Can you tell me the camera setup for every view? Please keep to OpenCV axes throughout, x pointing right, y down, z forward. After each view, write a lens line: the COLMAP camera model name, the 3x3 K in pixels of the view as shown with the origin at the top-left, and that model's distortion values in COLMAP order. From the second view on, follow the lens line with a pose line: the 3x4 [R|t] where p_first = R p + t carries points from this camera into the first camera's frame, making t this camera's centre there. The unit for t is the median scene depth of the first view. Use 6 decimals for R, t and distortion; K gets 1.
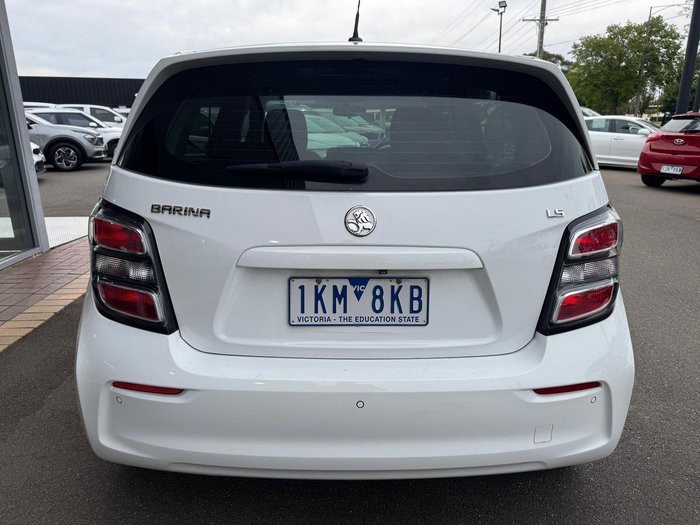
lens RADIAL K [[501.1, 0, 352.3], [0, 501.1, 267.6], [0, 0, 1]] dist [0.046593, -0.033509]
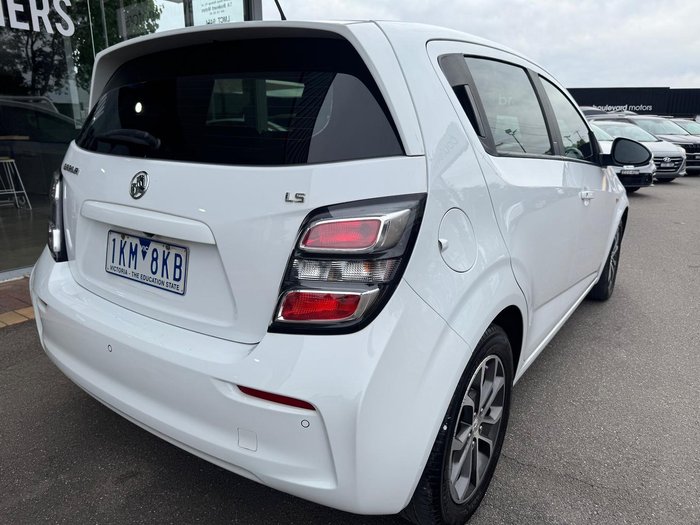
lens RADIAL K [[501.1, 0, 349.3], [0, 501.1, 267.0], [0, 0, 1]] dist [0.046593, -0.033509]
pose [[0.809017, 0.166089, -0.563832, 0.993611], [-0.177554, 0.983490, 0.034945, -0.036605], [0.560327, 0.071839, 0.825150, 0.344901]]
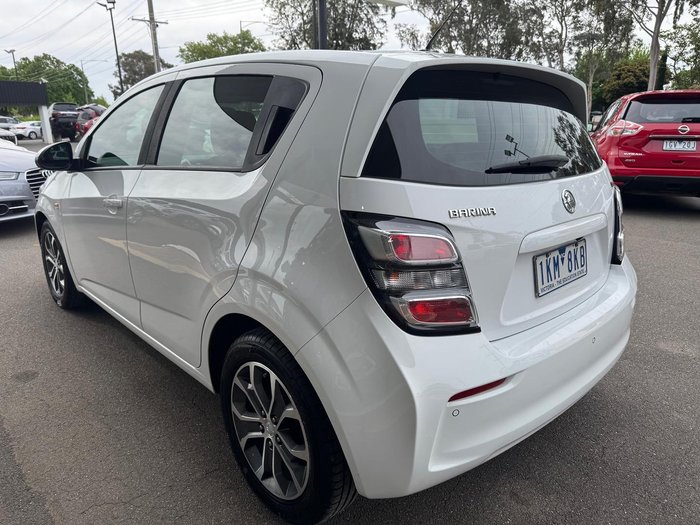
lens RADIAL K [[501.1, 0, 331.6], [0, 501.1, 267.2], [0, 0, 1]] dist [0.046593, -0.033509]
pose [[0.759801, -0.191959, 0.621172, -1.219648], [0.192460, 0.979006, 0.067129, -0.127610], [-0.621017, 0.068546, 0.780794, 0.367084]]
